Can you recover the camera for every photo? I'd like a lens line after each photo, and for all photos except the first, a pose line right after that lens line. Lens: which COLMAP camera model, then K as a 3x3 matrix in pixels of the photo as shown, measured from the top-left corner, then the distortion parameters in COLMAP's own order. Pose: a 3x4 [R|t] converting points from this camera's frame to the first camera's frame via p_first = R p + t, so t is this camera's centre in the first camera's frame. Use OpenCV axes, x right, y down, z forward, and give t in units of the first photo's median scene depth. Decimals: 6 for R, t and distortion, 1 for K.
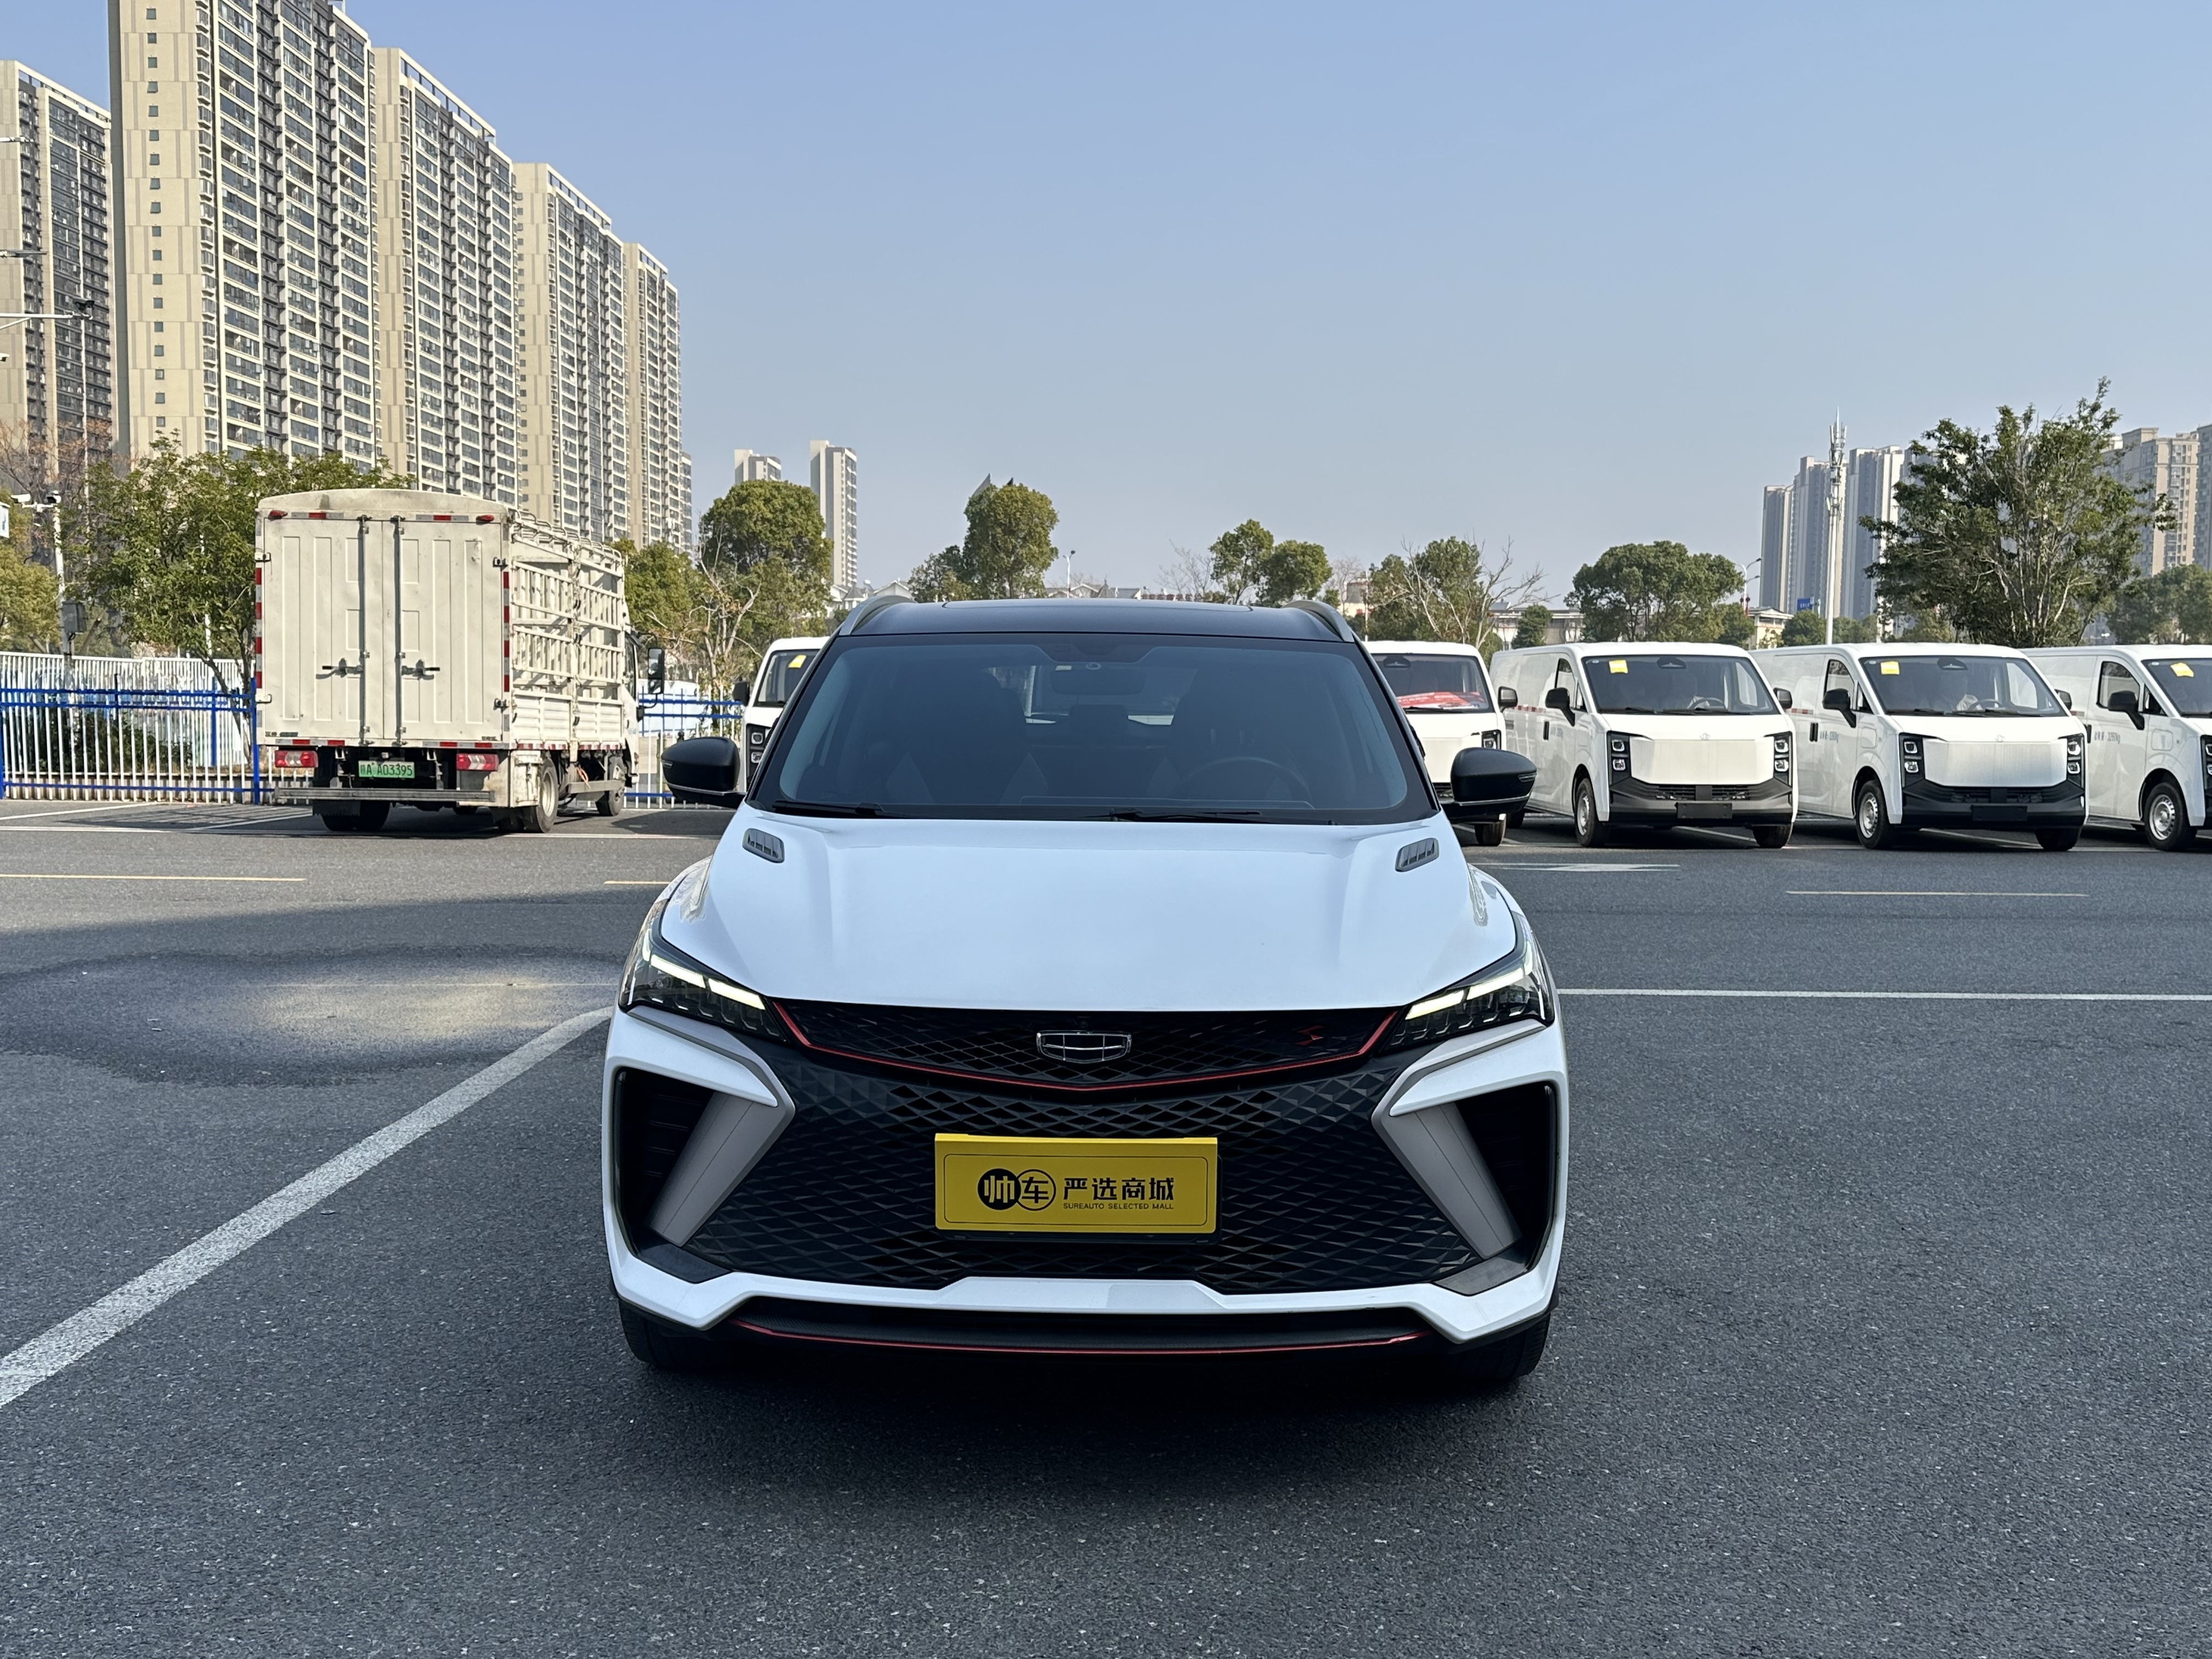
lens RADIAL K [[2046.4, 0, 1104.2], [0, 2046.4, 832.1], [0, 0, 1]] dist [0.006894, 0.000000]
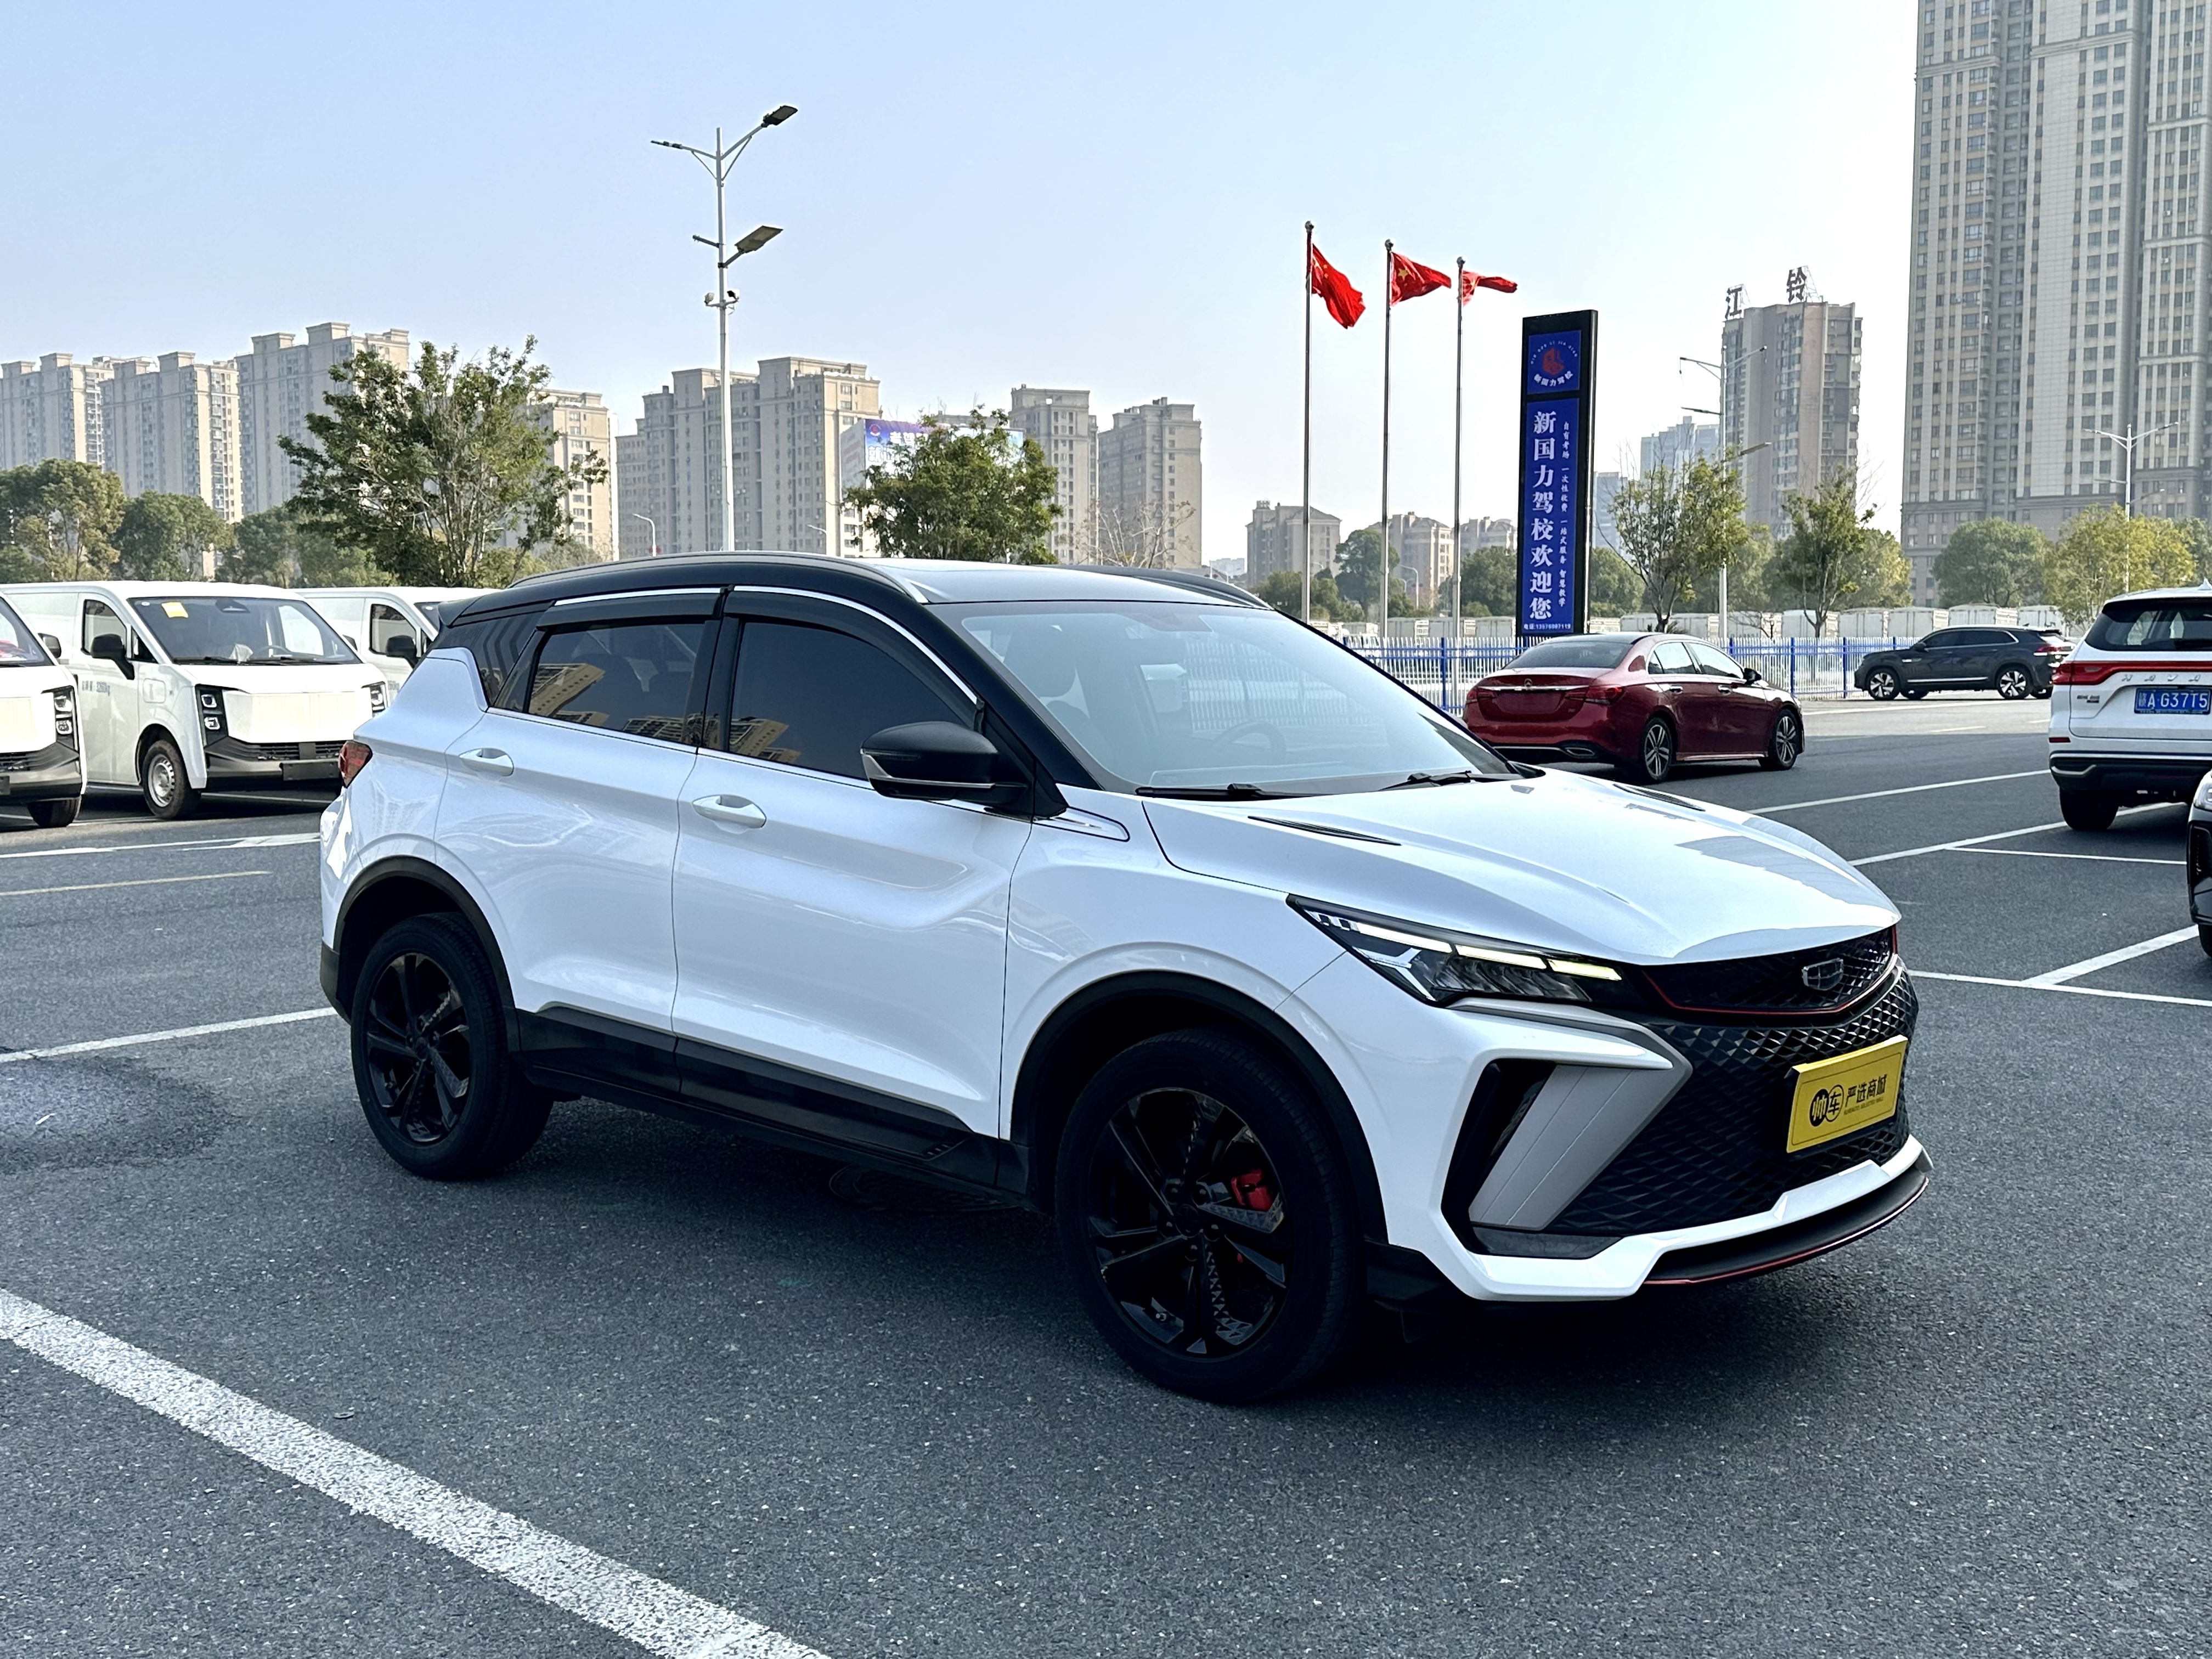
lens RADIAL K [[2237.0, 0, 1104.4], [0, 2237.0, 842.7], [0, 0, 1]] dist [0.050453, 0.000000]
pose [[0.663459, -0.071576, 0.744781, -0.748424], [0.053849, 0.997400, 0.047884, -0.032208], [-0.746272, 0.008337, 0.665589, 0.281862]]
